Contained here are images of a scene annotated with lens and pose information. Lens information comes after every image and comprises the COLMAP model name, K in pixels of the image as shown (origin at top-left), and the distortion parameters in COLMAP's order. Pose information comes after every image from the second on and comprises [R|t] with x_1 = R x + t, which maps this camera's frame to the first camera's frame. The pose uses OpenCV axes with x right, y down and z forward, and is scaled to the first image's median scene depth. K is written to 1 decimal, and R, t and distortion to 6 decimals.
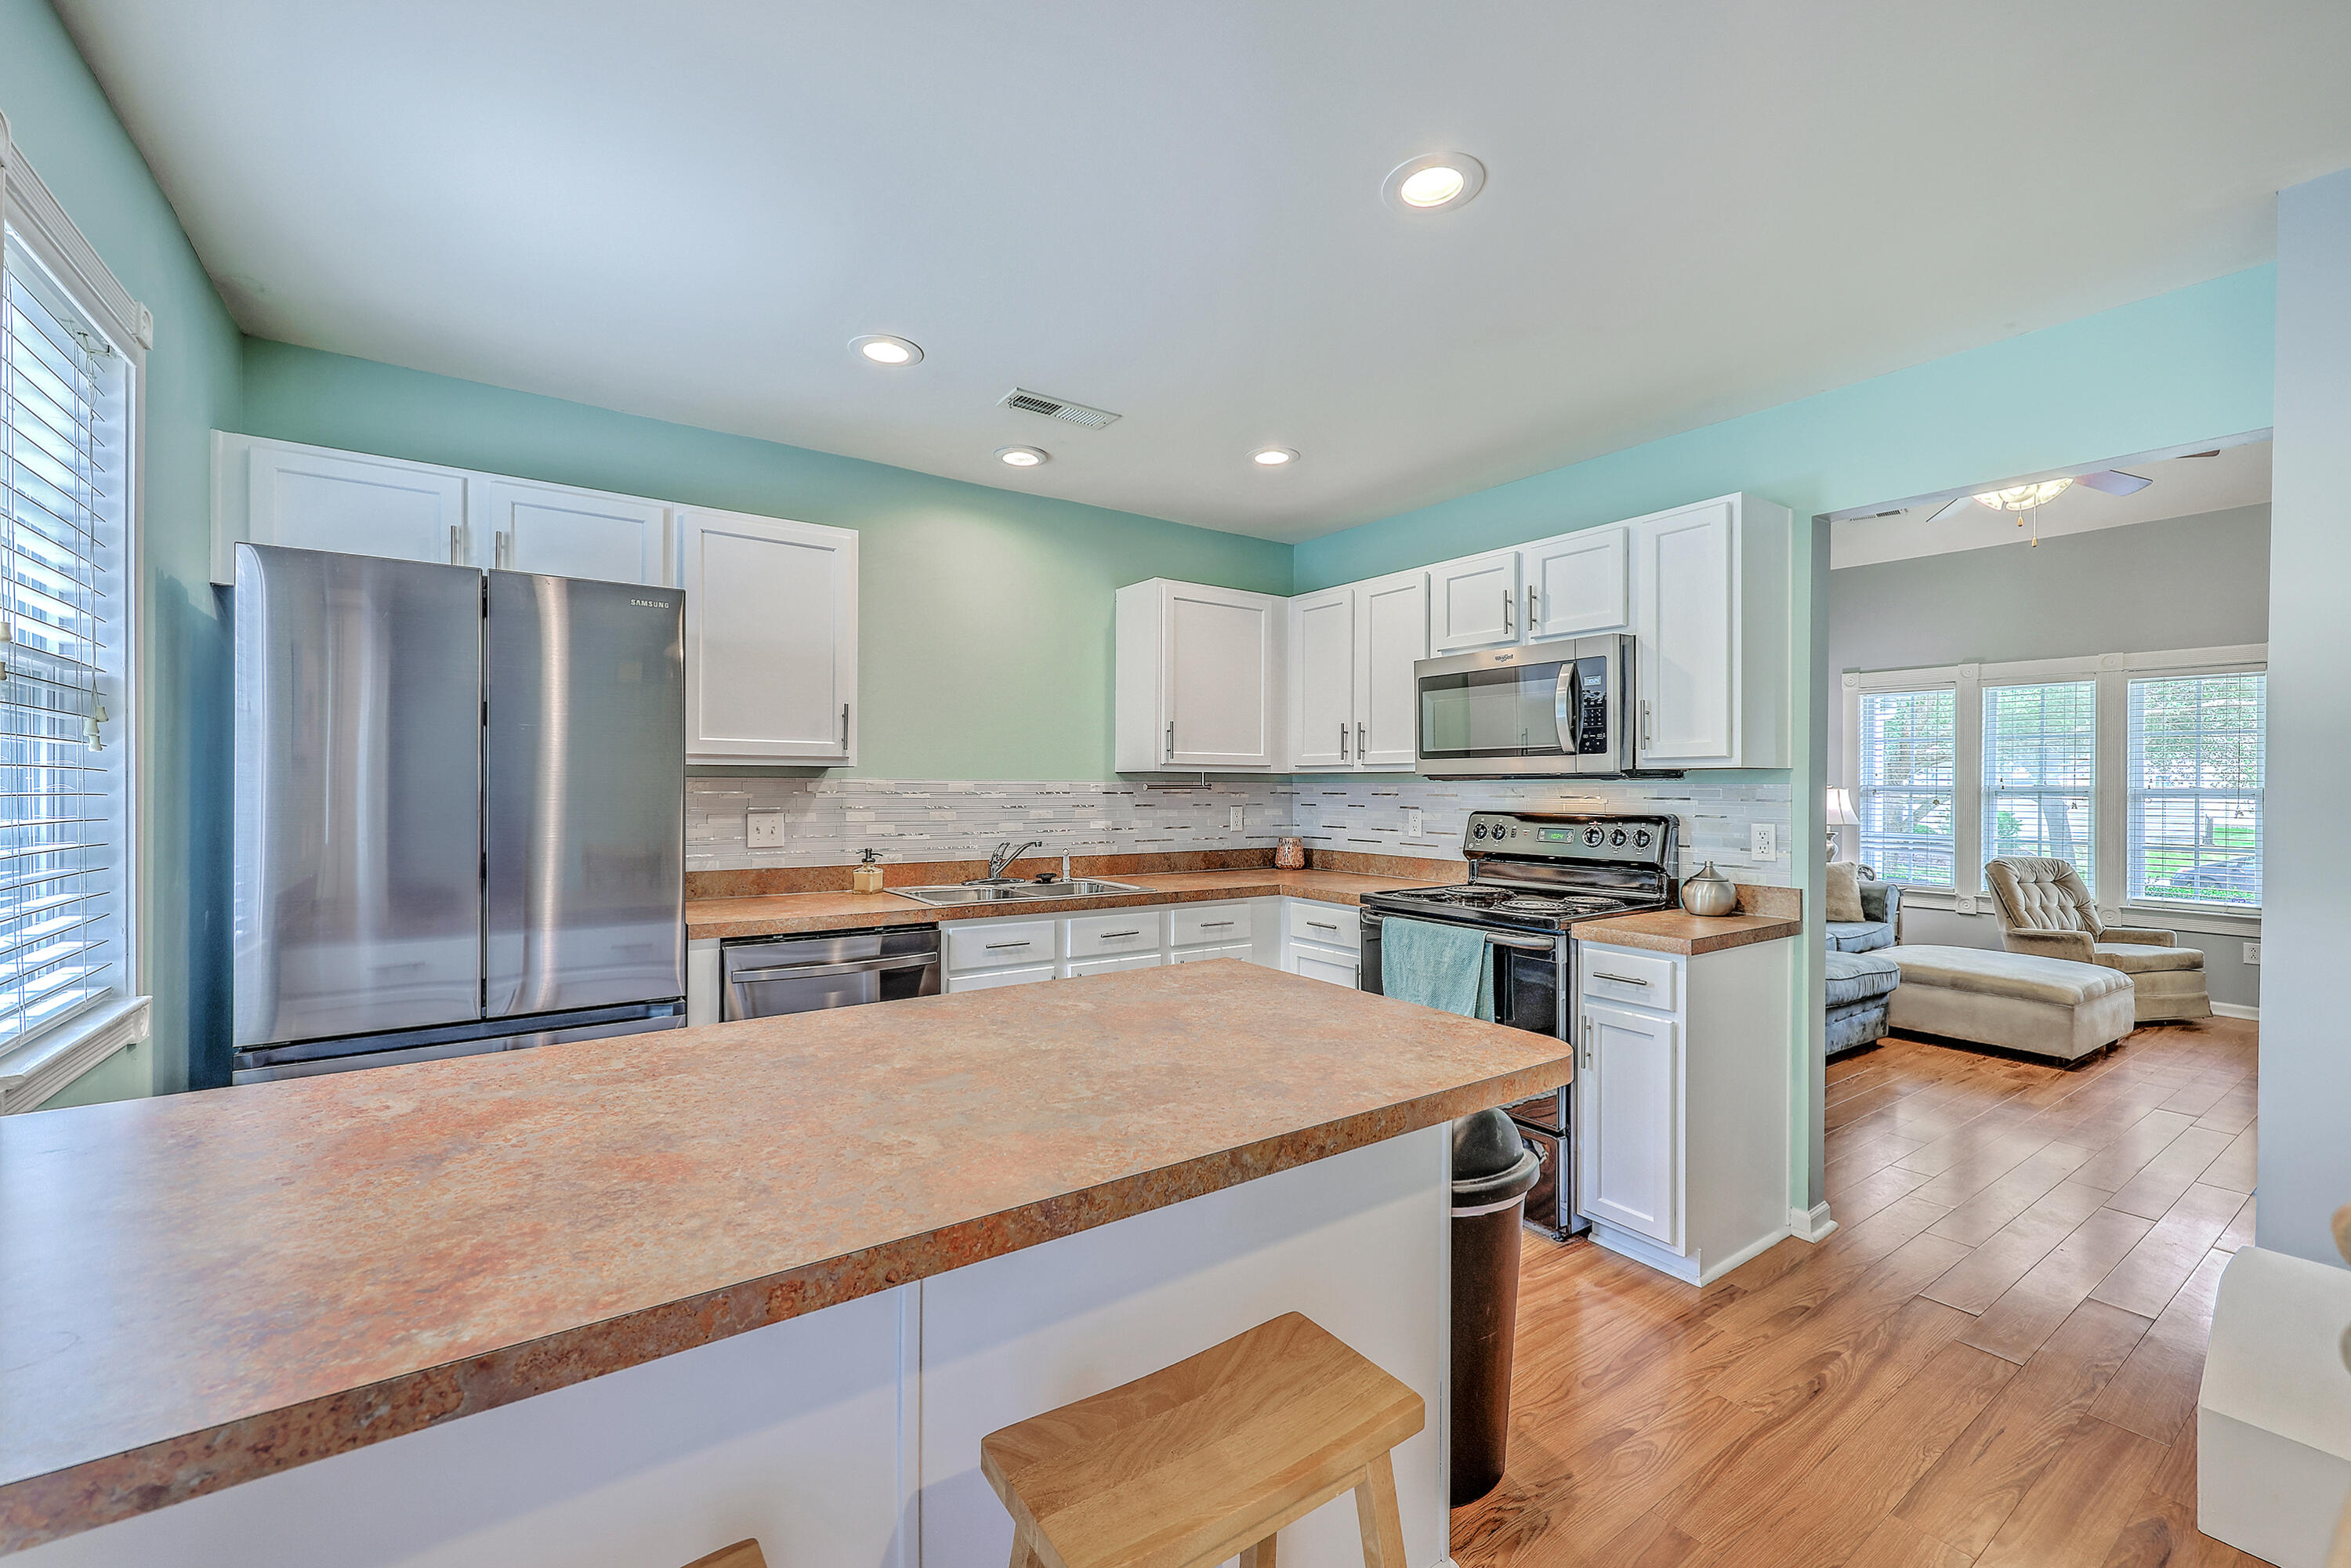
lens RADIAL K [[957.0, 0, 1180.0], [0, 957.0, 788.9], [0, 0, 1]] dist [-0.001625, -0.000332]
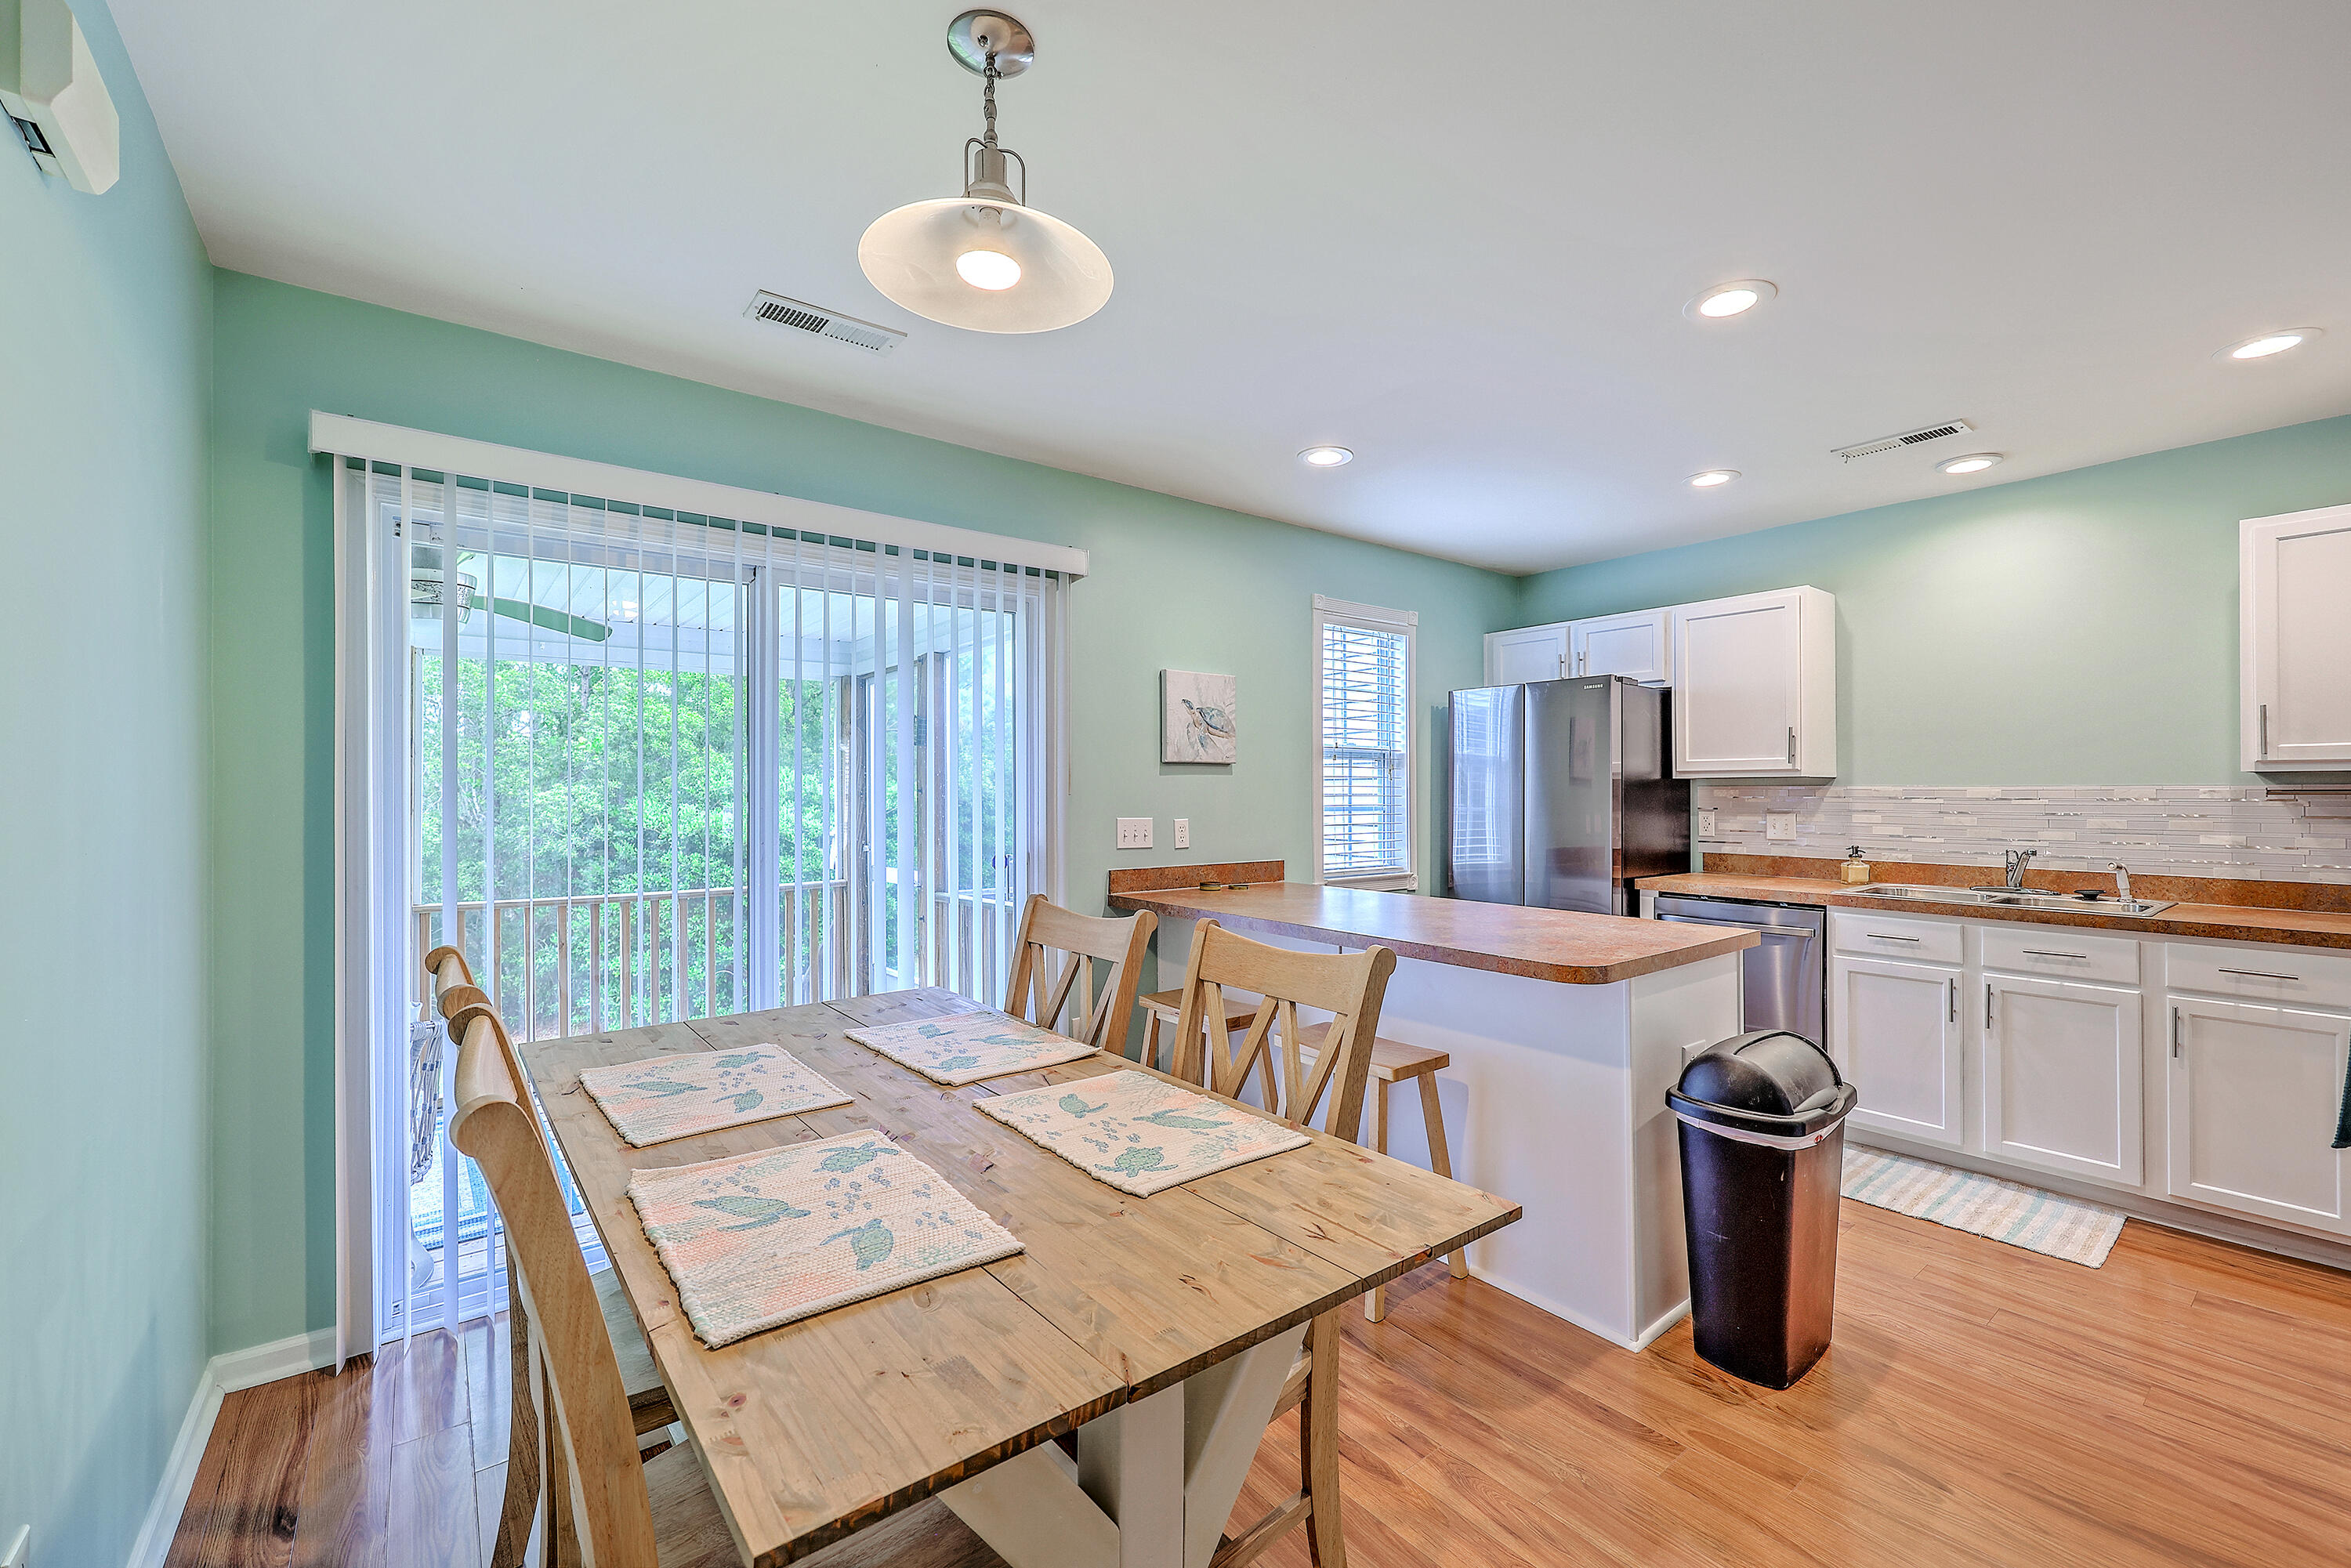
lens RADIAL K [[957.0, 0, 1170.2], [0, 957.0, 784.9], [0, 0, 1]] dist [-0.001625, -0.000332]
pose [[0.045901, -0.013083, -0.998860, 0.770322], [-0.004833, 0.999900, -0.013319, 0.007471], [0.998934, 0.005439, 0.045833, 0.110430]]
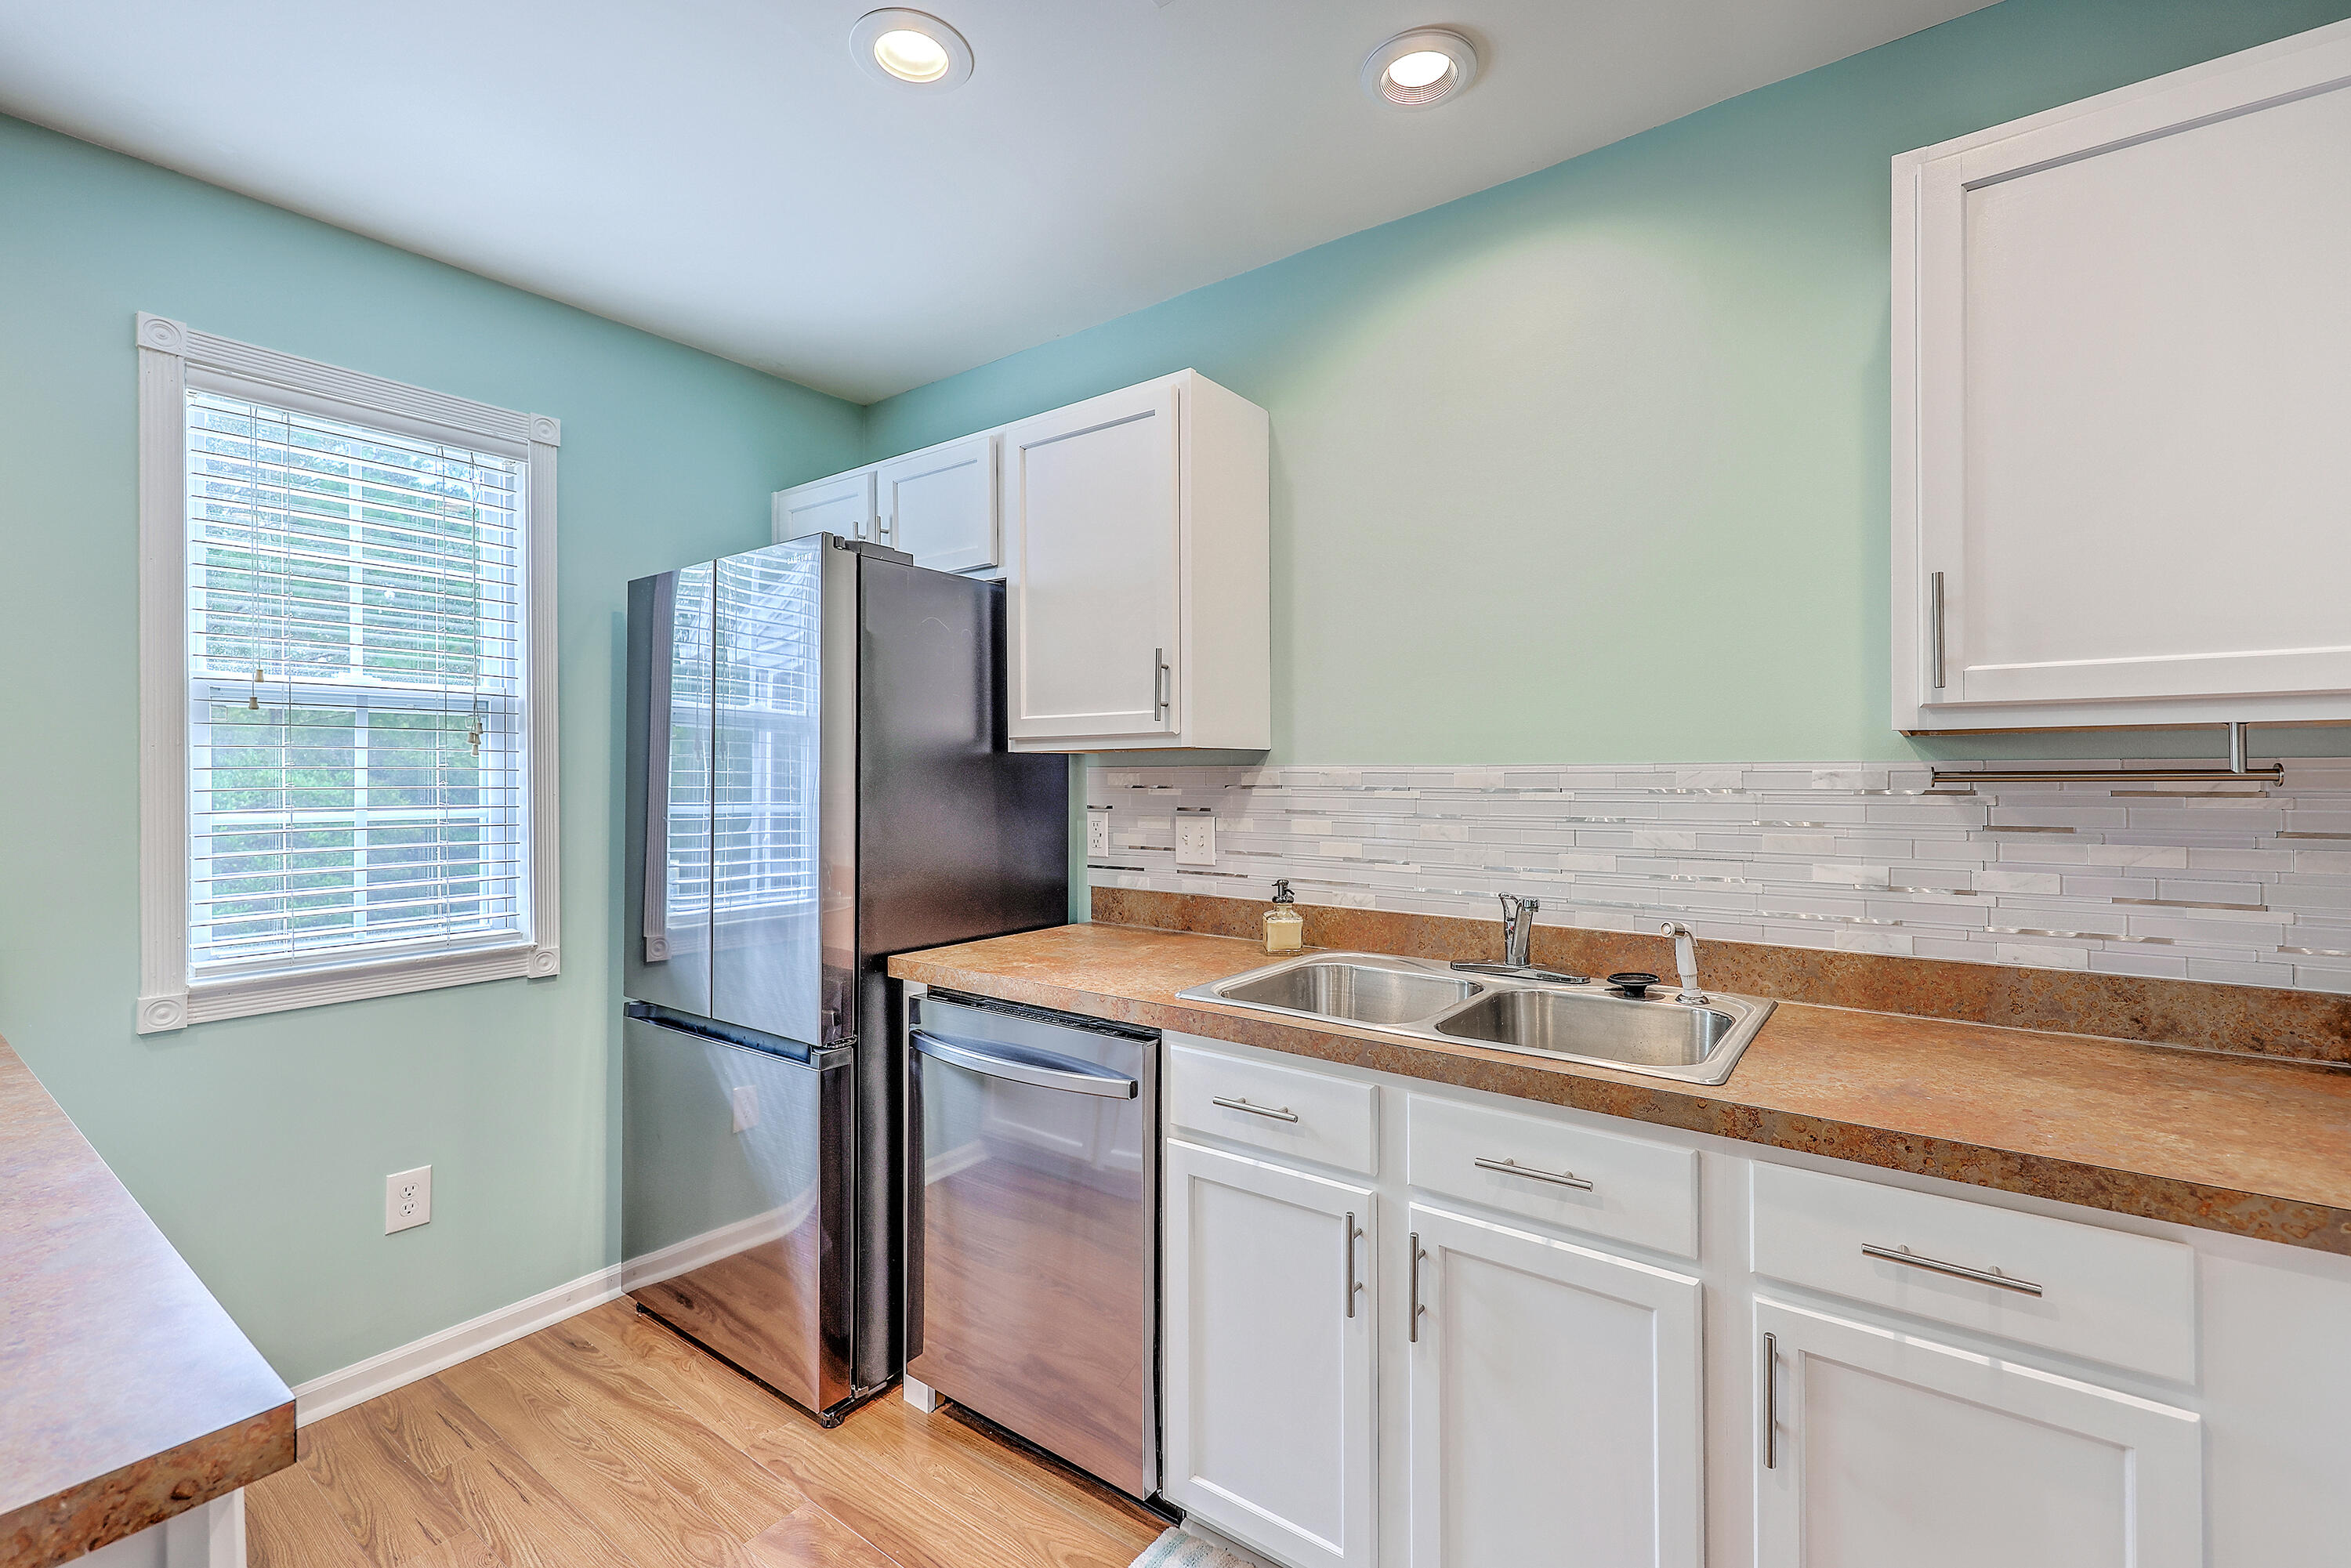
lens RADIAL K [[999.7, 0, 1186.0], [0, 999.7, 773.4], [0, 0, 1]] dist [0.004400, -0.000003]
pose [[0.317465, -0.009373, -0.948224, 0.251491], [-0.001144, 0.999947, -0.010268, 0.001142], [0.948269, 0.004344, 0.317437, 0.712780]]
